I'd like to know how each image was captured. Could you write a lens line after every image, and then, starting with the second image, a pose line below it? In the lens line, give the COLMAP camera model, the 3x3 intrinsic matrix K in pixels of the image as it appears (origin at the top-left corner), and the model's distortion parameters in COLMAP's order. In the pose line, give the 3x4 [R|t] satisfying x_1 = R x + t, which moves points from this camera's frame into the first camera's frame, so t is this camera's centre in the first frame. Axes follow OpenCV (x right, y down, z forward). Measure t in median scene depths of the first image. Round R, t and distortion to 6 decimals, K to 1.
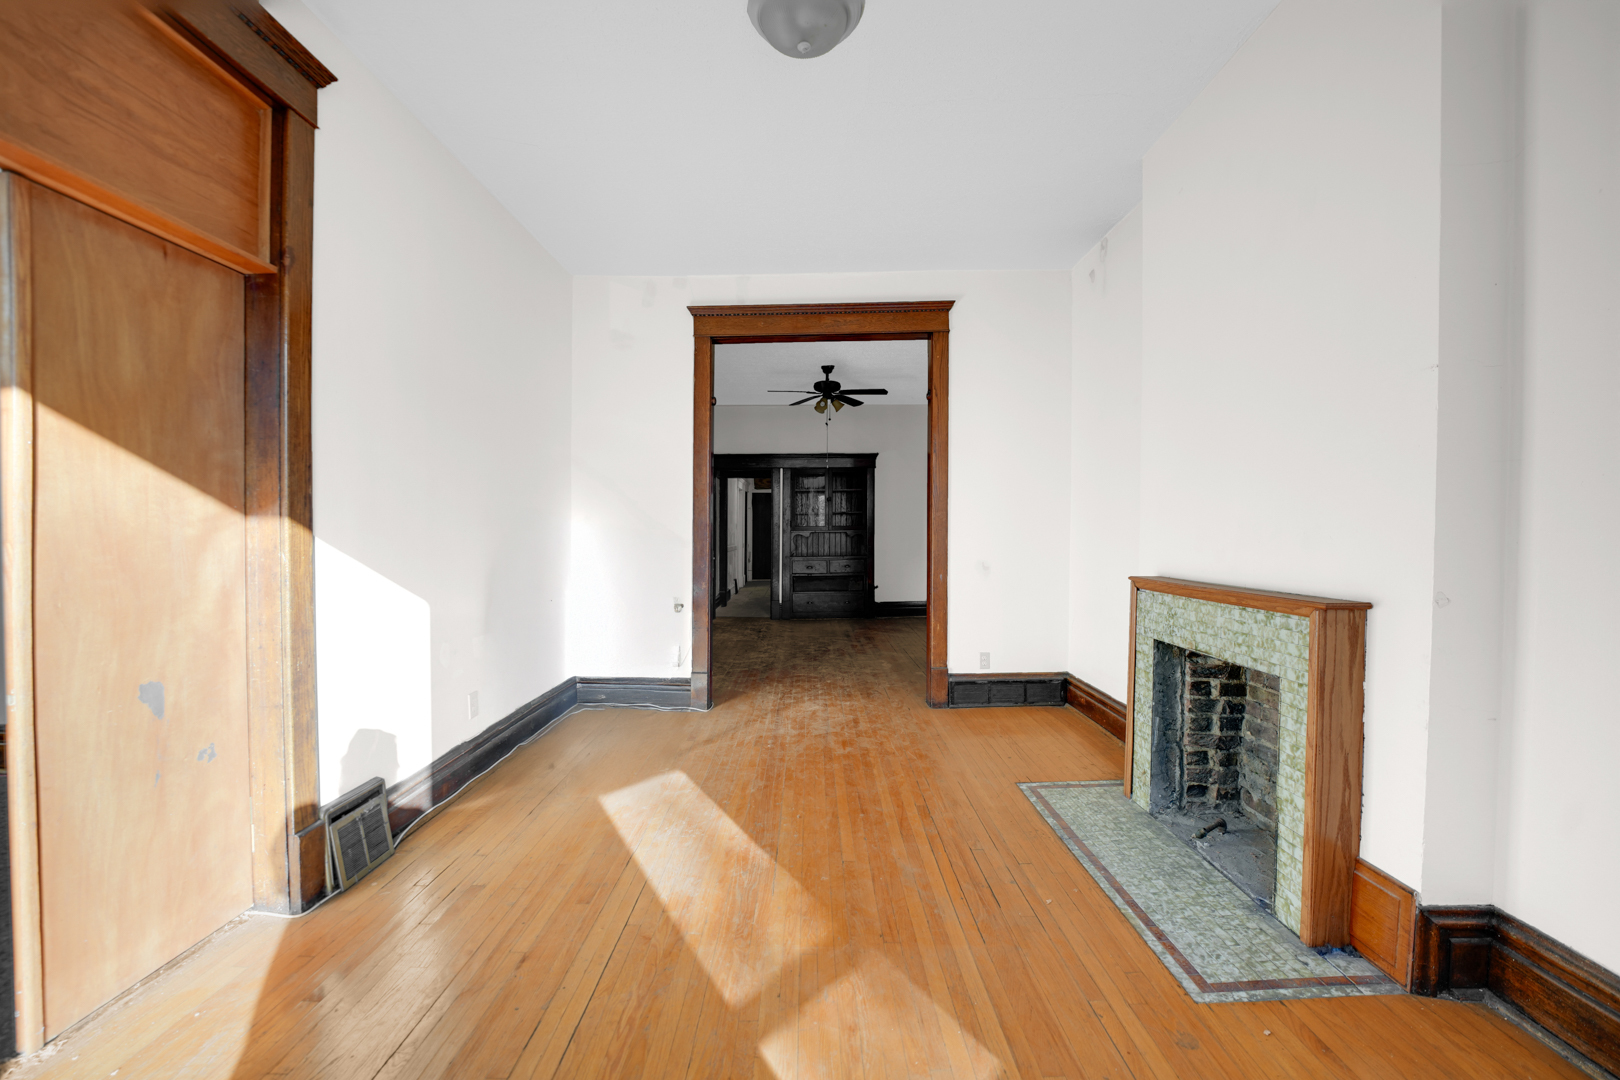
lens RADIAL K [[664.6, 0, 809.4], [0, 664.6, 541.7], [0, 0, 1]] dist [-0.015749, -0.000145]
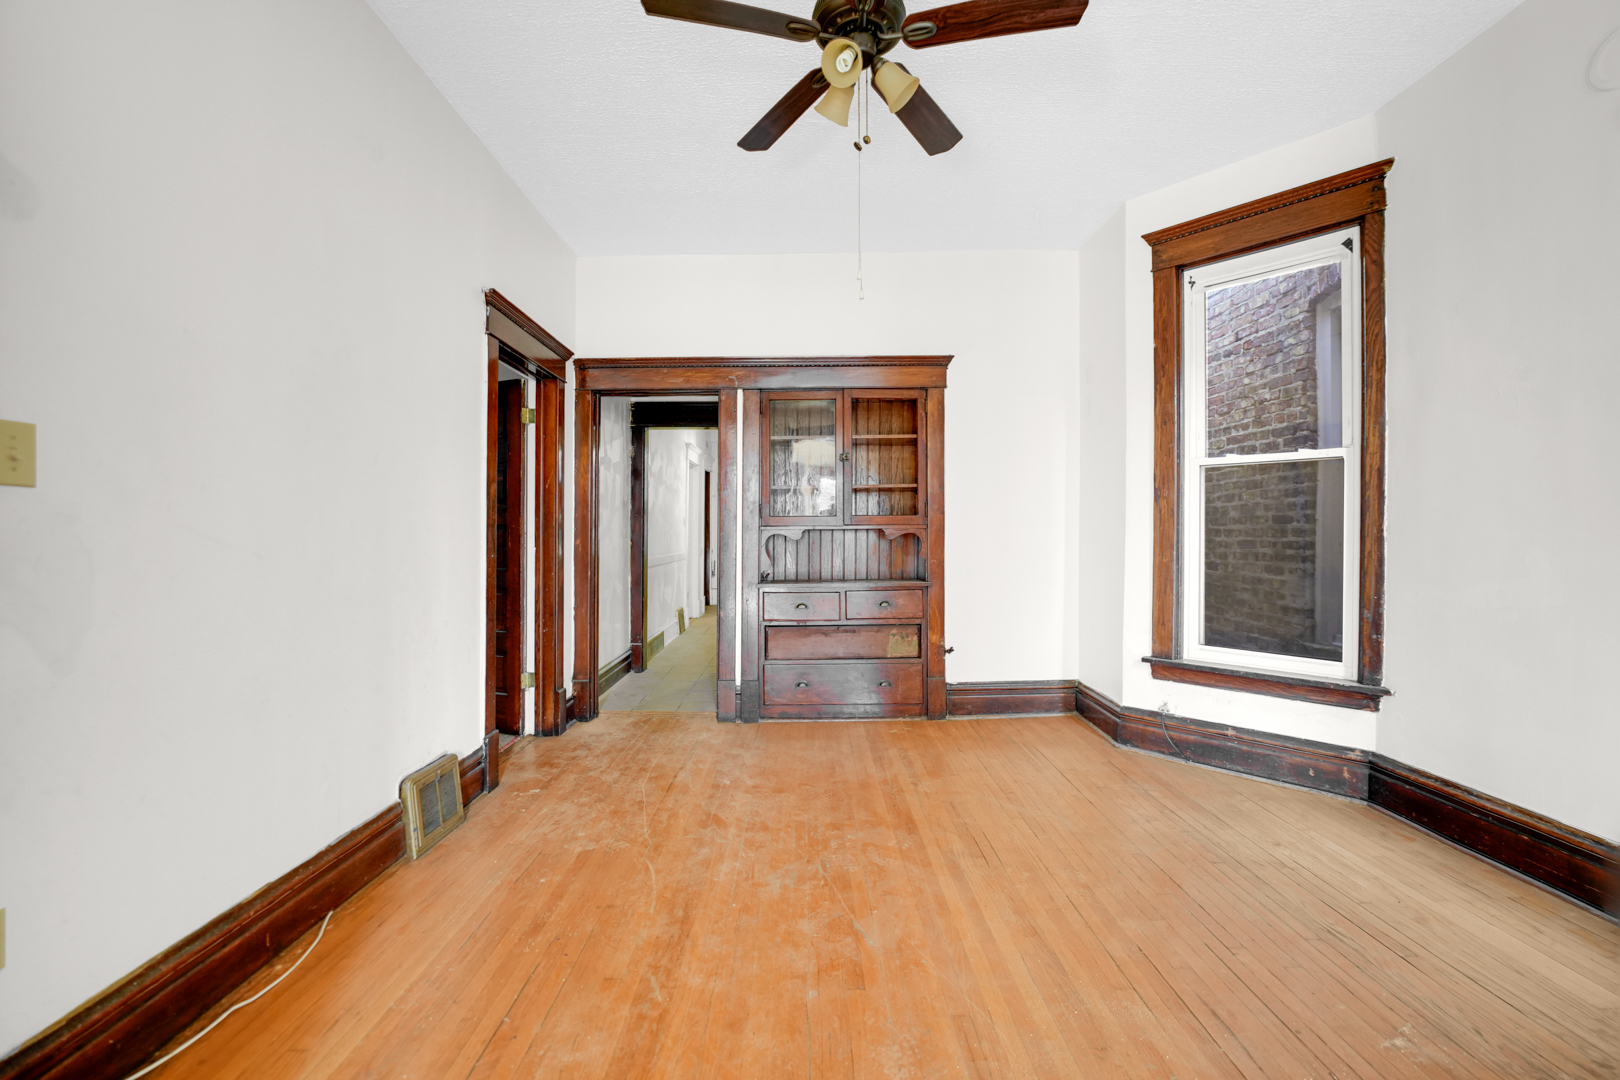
lens RADIAL K [[664.6, 0, 812.9], [0, 664.6, 536.1], [0, 0, 1]] dist [-0.015749, -0.000145]
pose [[0.999845, -0.002740, 0.017399, 0.000028], [0.002875, 0.999966, -0.007780, -0.006248], [-0.017377, 0.007829, 0.999818, 0.536282]]
